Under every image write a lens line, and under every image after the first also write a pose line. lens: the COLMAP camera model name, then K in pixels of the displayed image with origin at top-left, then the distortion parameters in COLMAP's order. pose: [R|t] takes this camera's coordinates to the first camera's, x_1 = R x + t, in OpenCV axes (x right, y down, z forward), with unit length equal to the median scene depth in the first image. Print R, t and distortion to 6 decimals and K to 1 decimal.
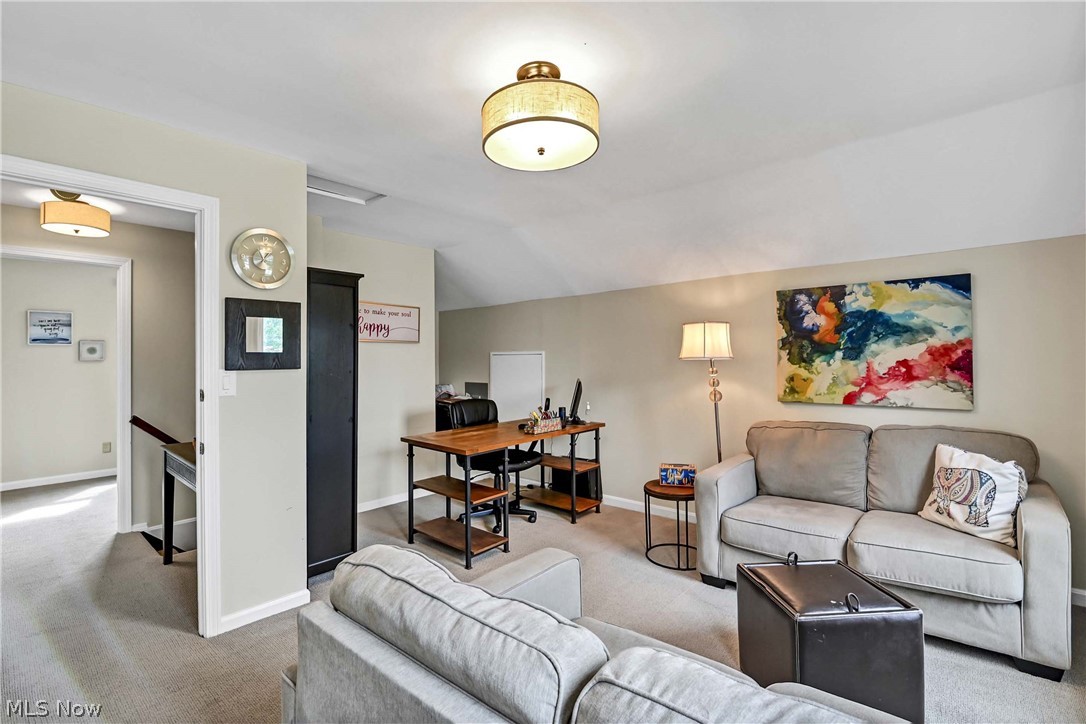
lens RADIAL K [[496.2, 0, 550.6], [0, 496.2, 359.2], [0, 0, 1]] dist [-0.010061, -0.005757]
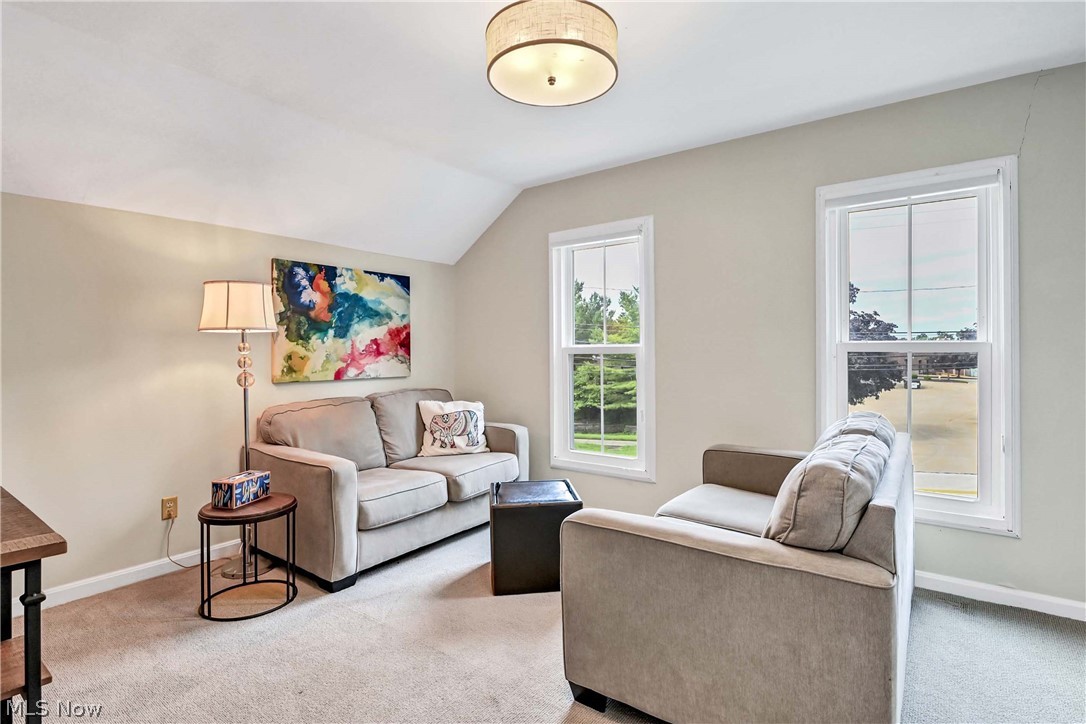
lens RADIAL K [[521.8, 0, 566.6], [0, 521.8, 351.6], [0, 0, 1]] dist [-0.014249, -0.000428]
pose [[-0.086500, 0.008358, 0.996217, -0.569625], [0.008482, 0.999935, -0.007653, 0.044817], [-0.996216, 0.007788, -0.086565, 0.624710]]
